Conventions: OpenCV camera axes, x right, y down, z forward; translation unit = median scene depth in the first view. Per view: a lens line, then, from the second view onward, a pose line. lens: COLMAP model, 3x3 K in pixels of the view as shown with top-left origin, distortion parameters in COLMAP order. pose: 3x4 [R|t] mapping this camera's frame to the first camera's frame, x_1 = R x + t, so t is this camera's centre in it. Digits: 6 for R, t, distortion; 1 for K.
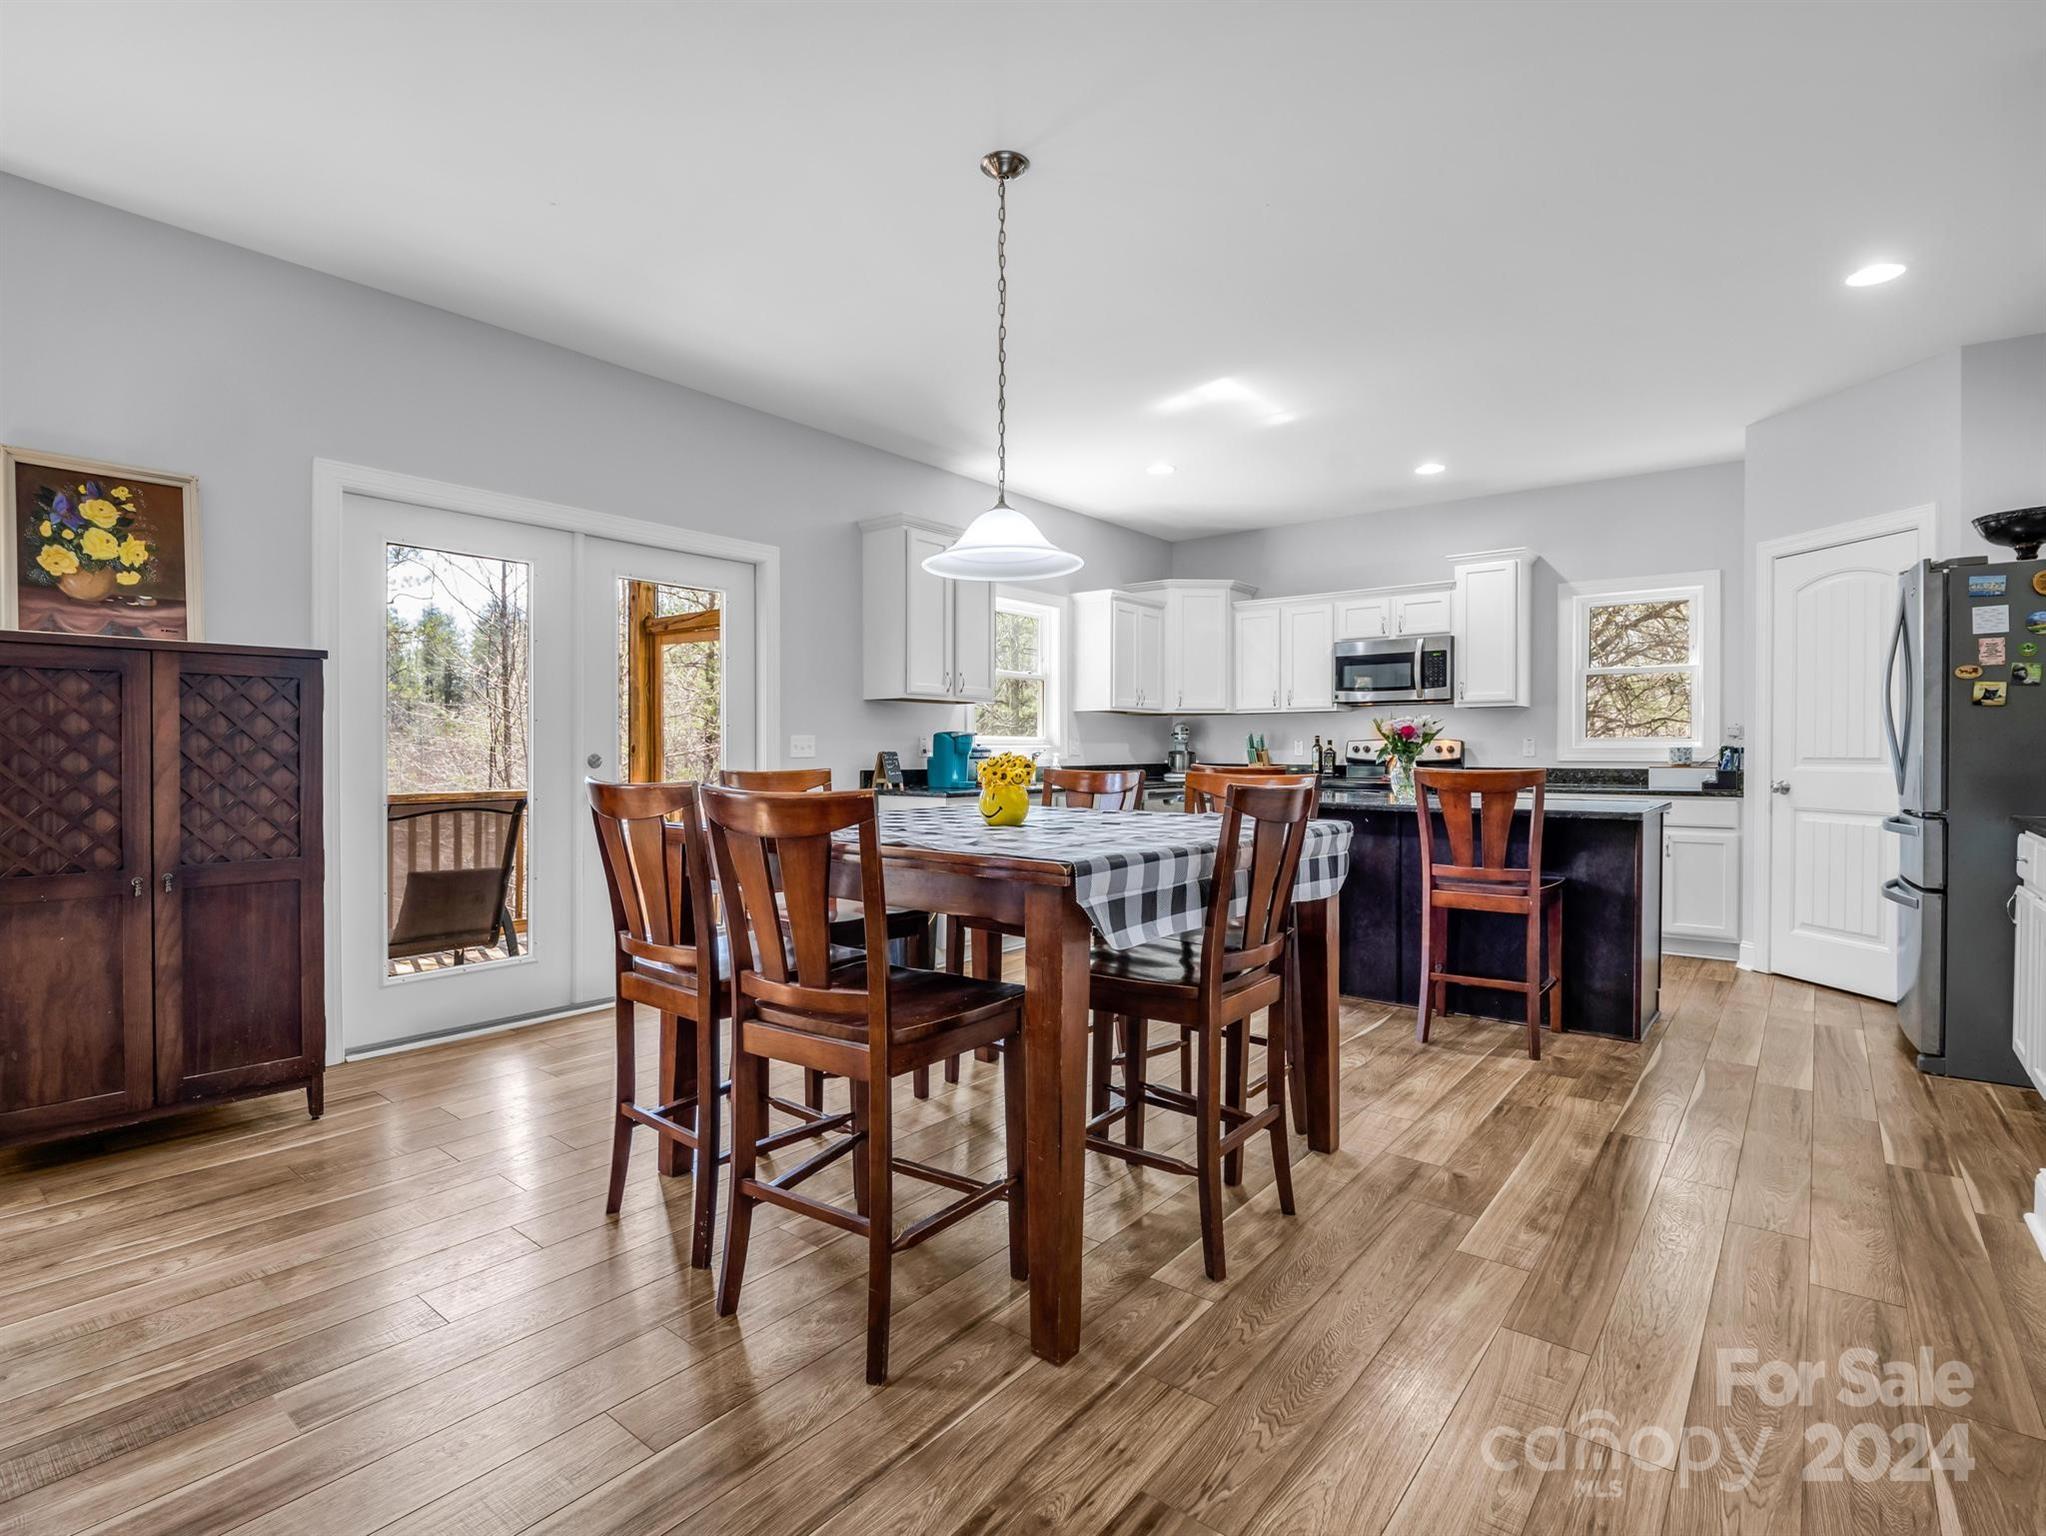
lens RADIAL K [[1020.6, 0, 990.2], [0, 1020.6, 756.5], [0, 0, 1]] dist [-0.012015, -0.002505]
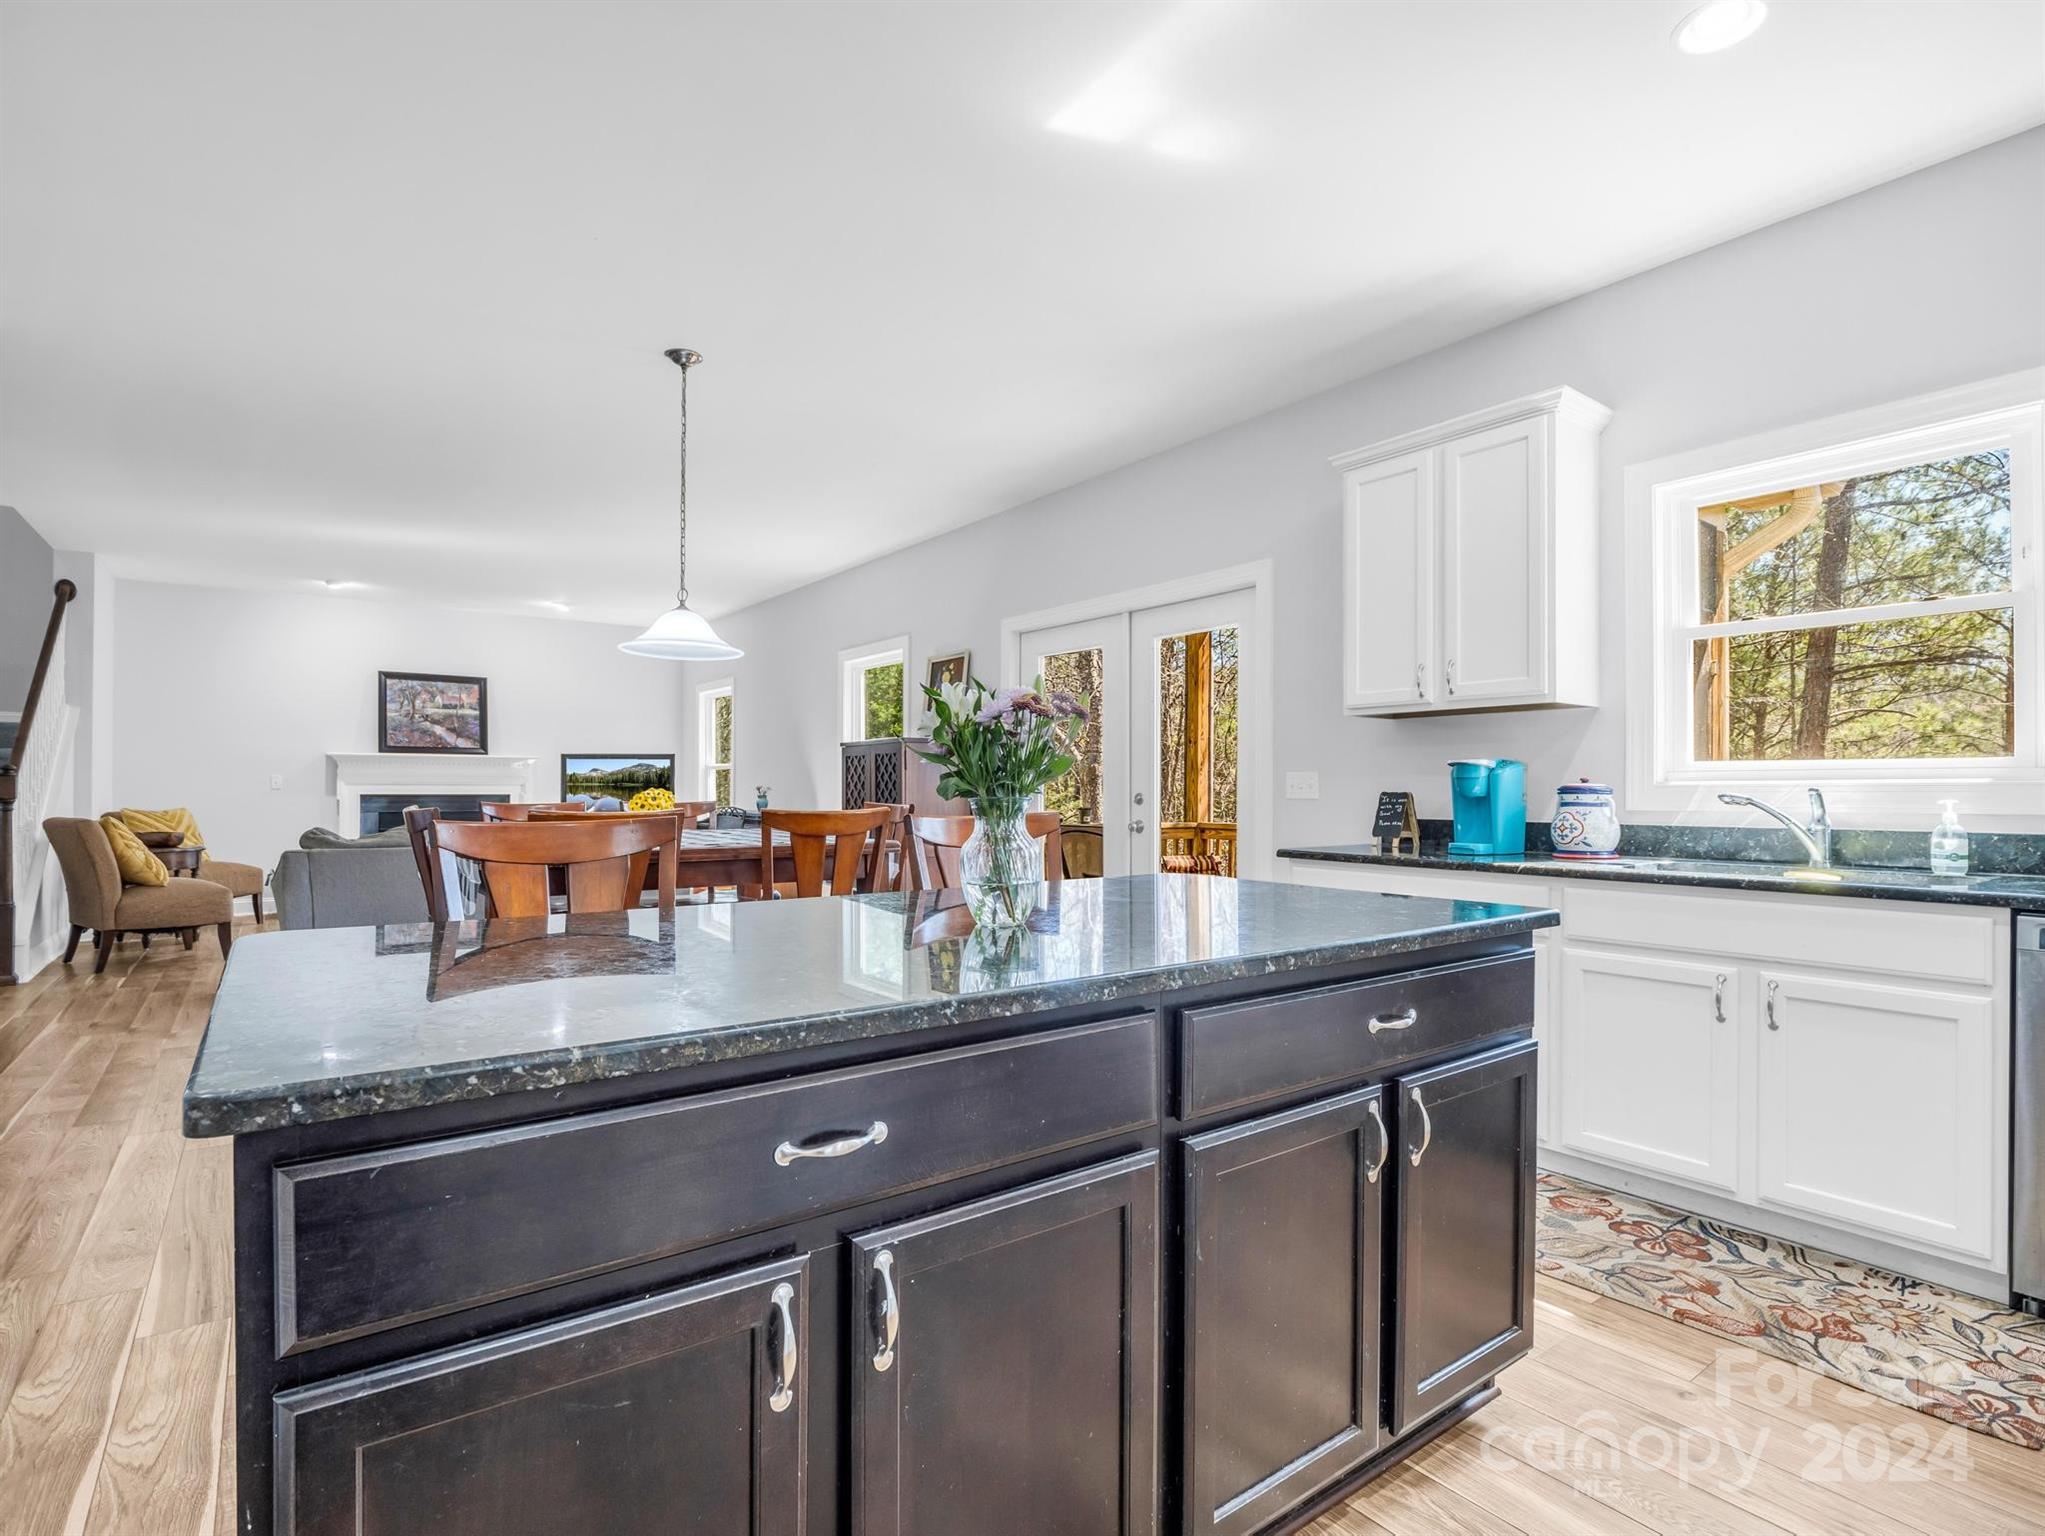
lens RADIAL K [[1020.1, 0, 1041.6], [0, 1020.1, 762.1], [0, 0, 1]] dist [-0.012015, -0.002505]
pose [[-0.242032, -0.027570, -0.969876, 1.188109], [-0.006300, 0.999620, -0.026844, -0.003876], [0.970248, -0.000387, -0.242114, 1.748029]]
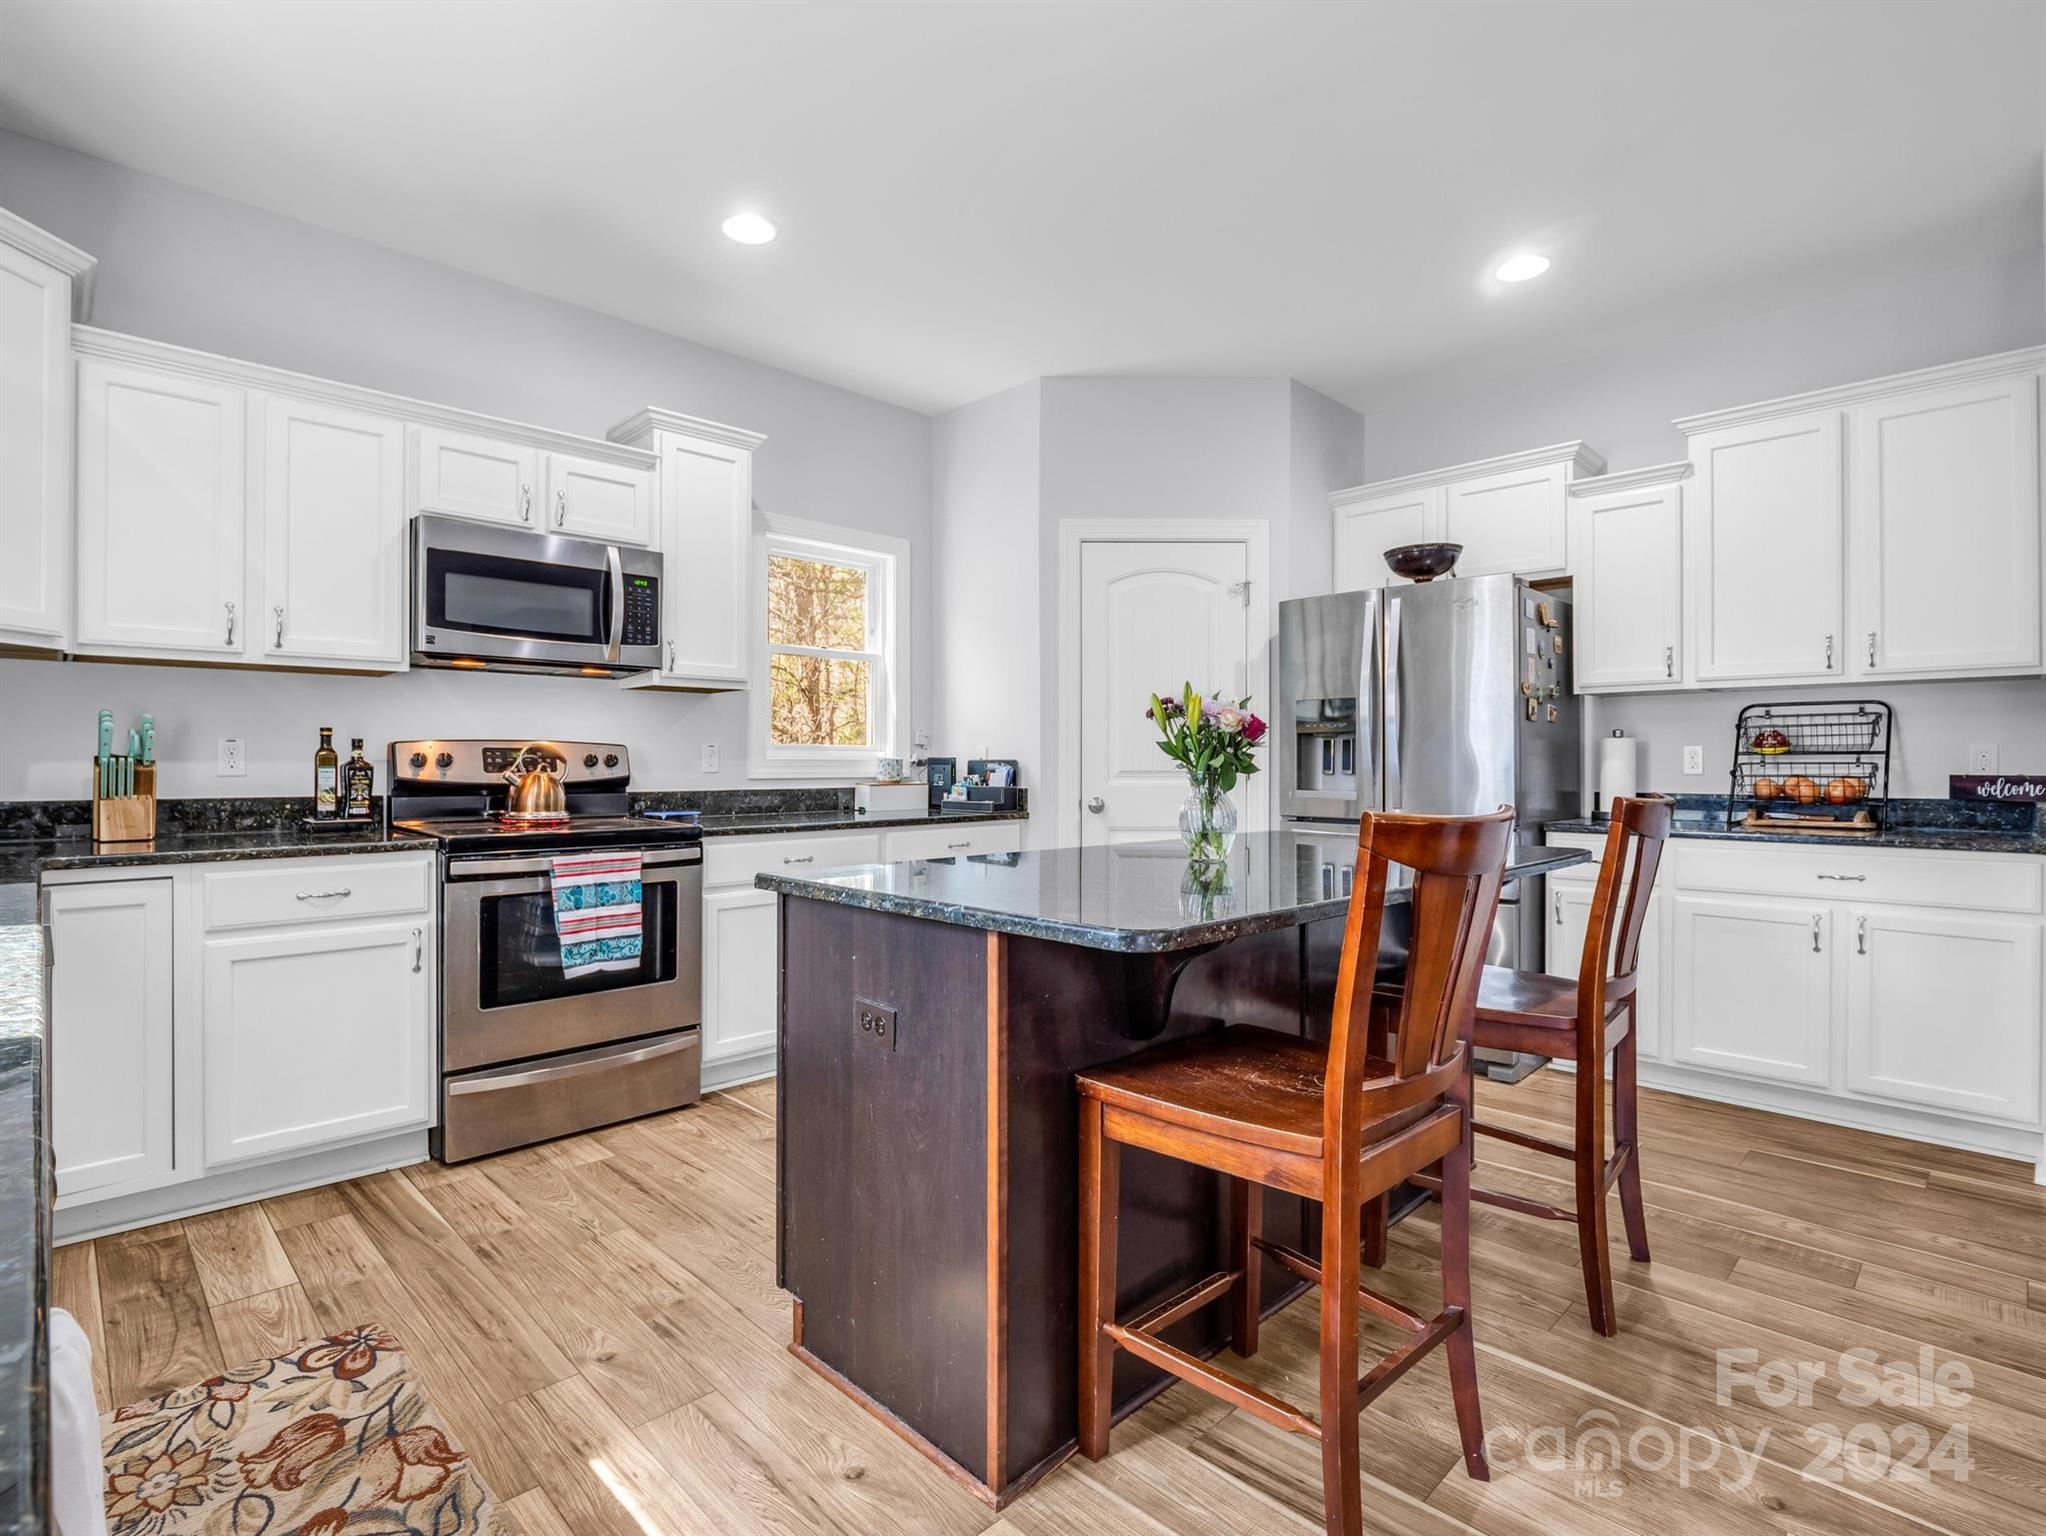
lens RADIAL K [[1020.6, 0, 1027.8], [0, 1020.6, 762.4], [0, 0, 1]] dist [-0.012015, -0.002505]
pose [[0.101547, -0.001720, 0.994829, -0.156483], [0.004516, 0.999989, 0.001268, -0.013019], [-0.994820, 0.004363, 0.101554, 1.643817]]
